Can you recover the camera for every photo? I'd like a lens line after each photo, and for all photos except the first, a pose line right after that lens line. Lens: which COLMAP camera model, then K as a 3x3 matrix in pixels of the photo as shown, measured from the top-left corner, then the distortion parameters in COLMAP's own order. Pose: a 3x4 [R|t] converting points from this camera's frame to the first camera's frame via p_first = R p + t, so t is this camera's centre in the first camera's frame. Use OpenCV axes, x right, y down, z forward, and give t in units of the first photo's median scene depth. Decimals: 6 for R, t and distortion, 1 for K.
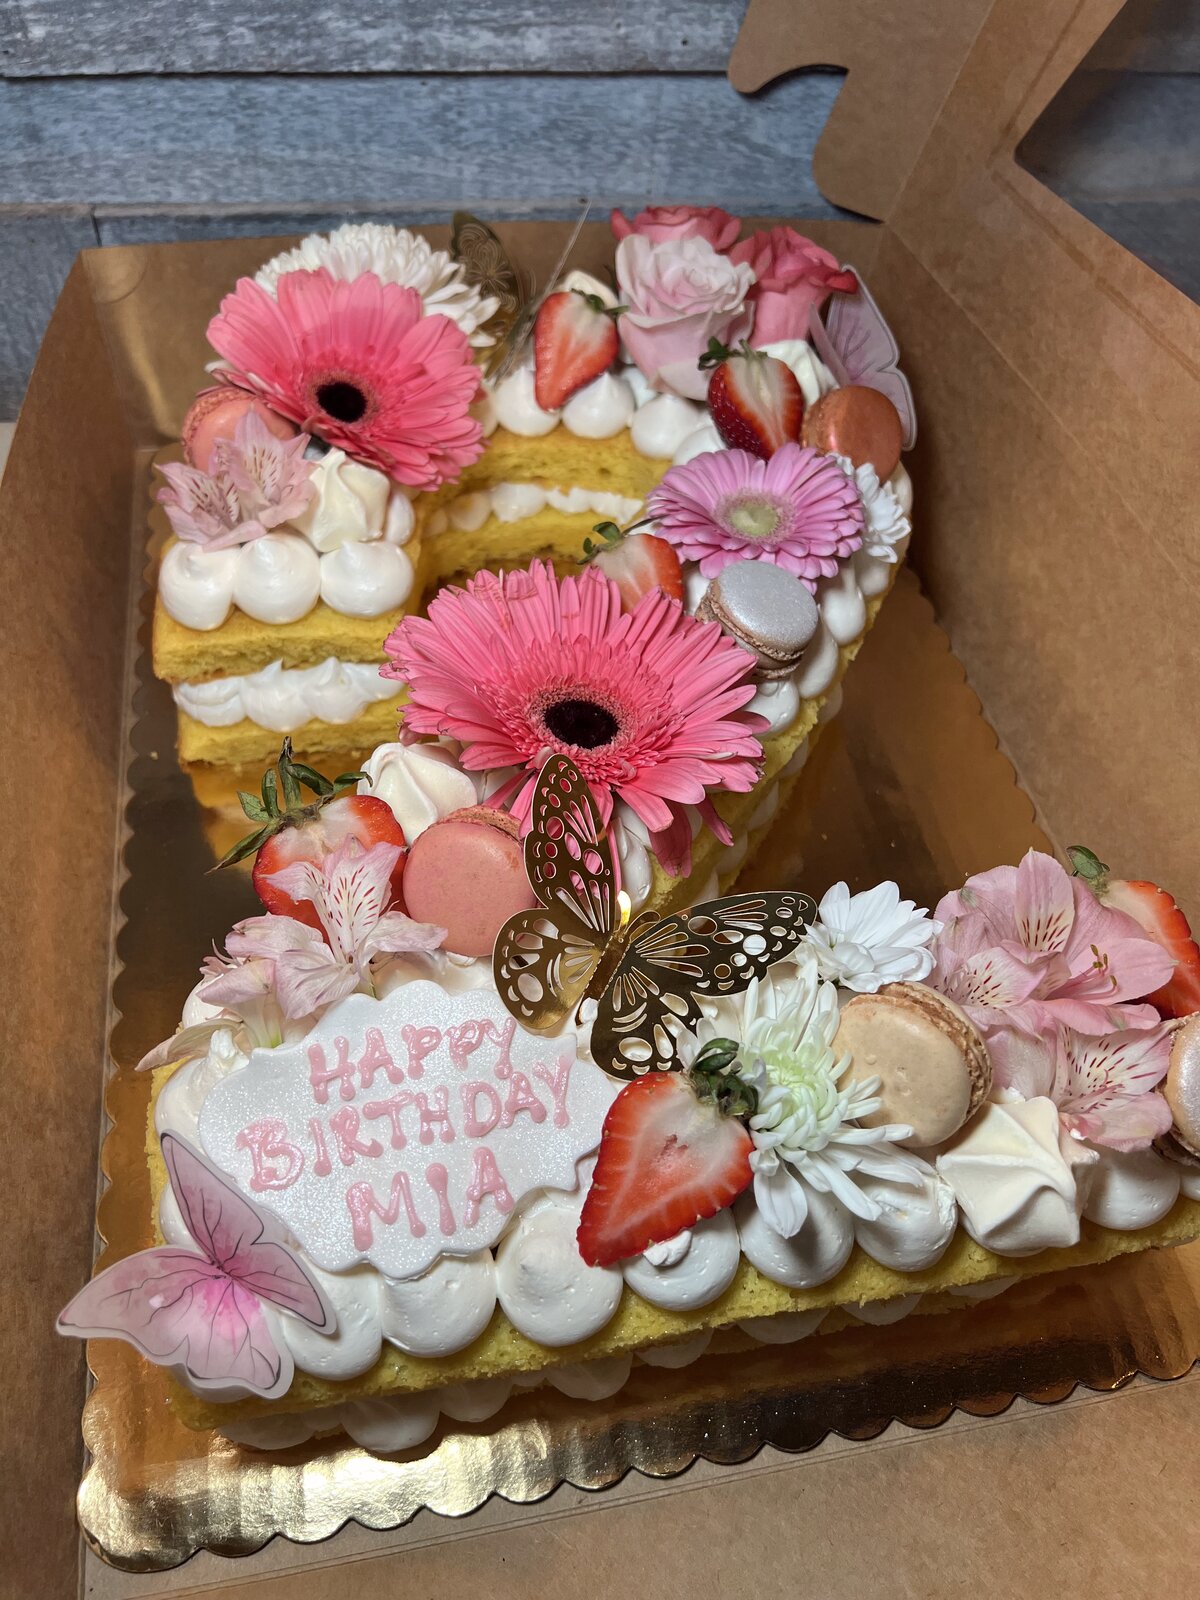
lens RADIAL K [[1195.7, 0, 594.5], [0, 1195.7, 800.9], [0, 0, 1]] dist [0.078725, -0.095189]
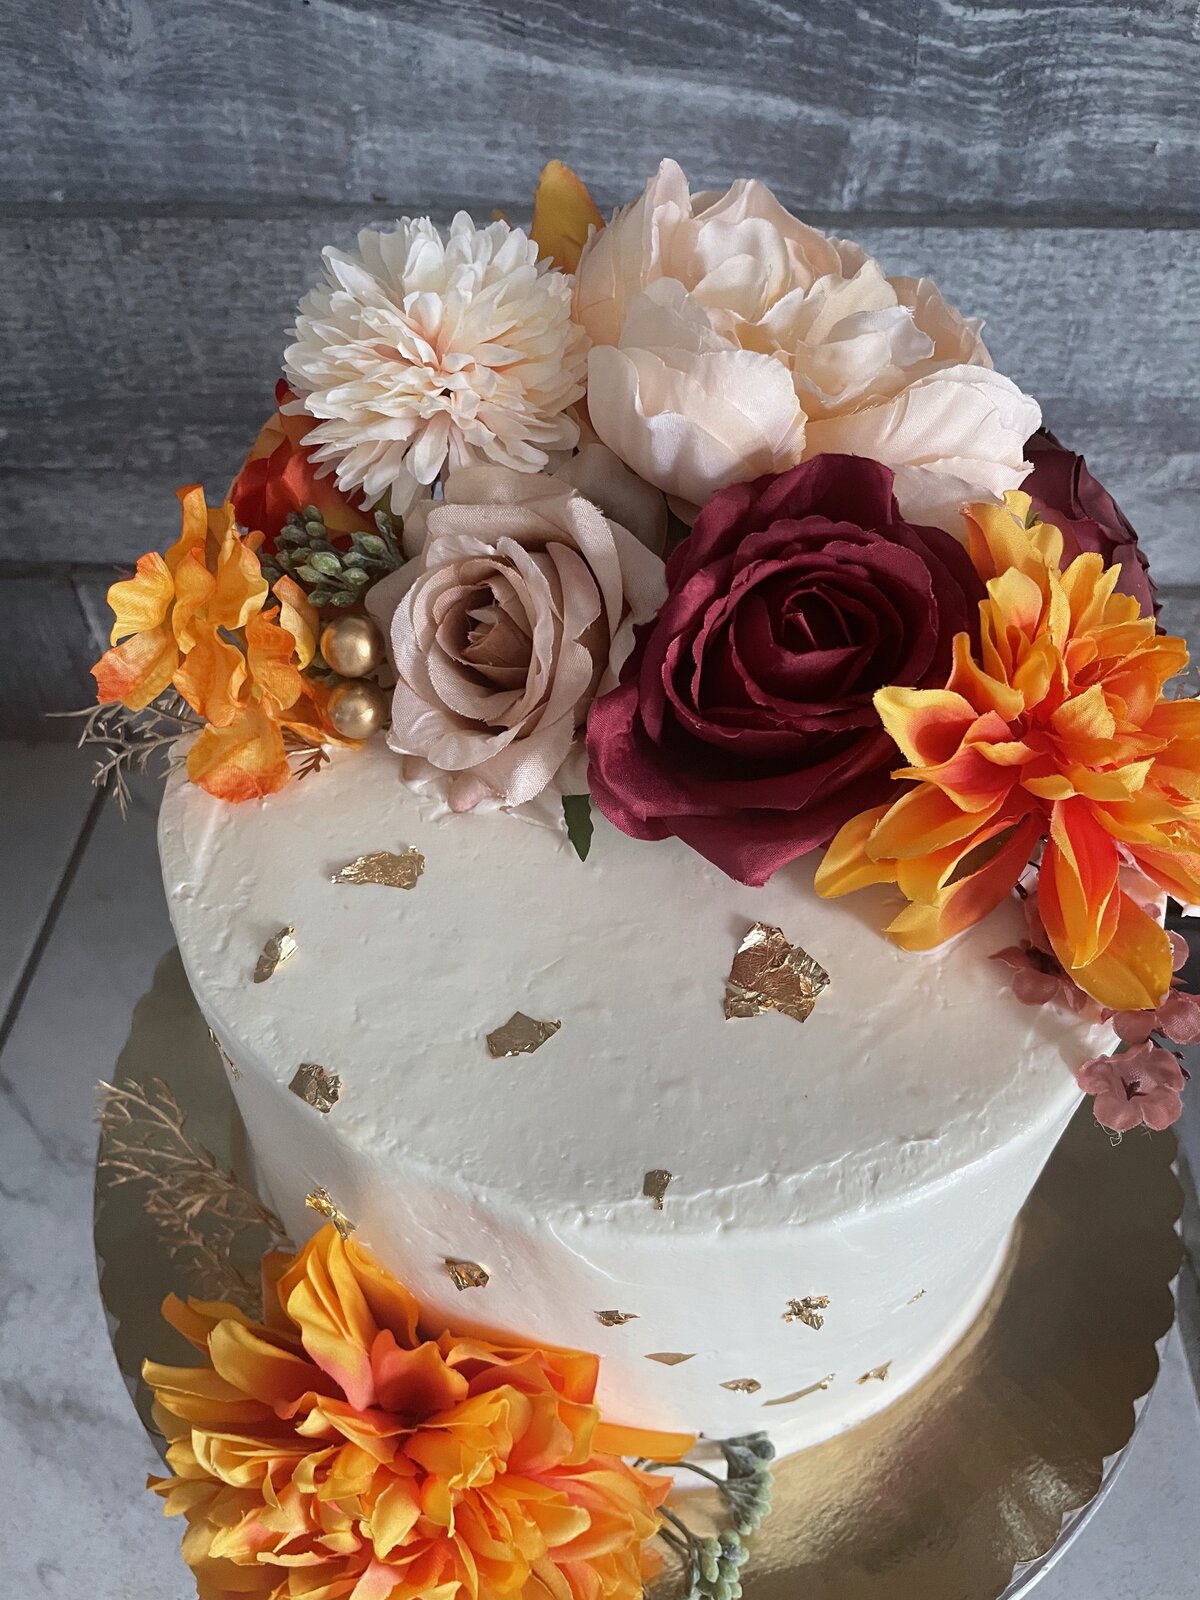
lens RADIAL K [[1216.9, 0, 600.0], [0, 1216.9, 800.0], [0, 0, 1]] dist [0.075496, -0.112773]
pose [[0.979923, 0.100311, -0.172302, 0.227436], [-0.112384, 0.991742, -0.061784, -0.294072], [0.164681, 0.079908, 0.983105, 0.077466]]
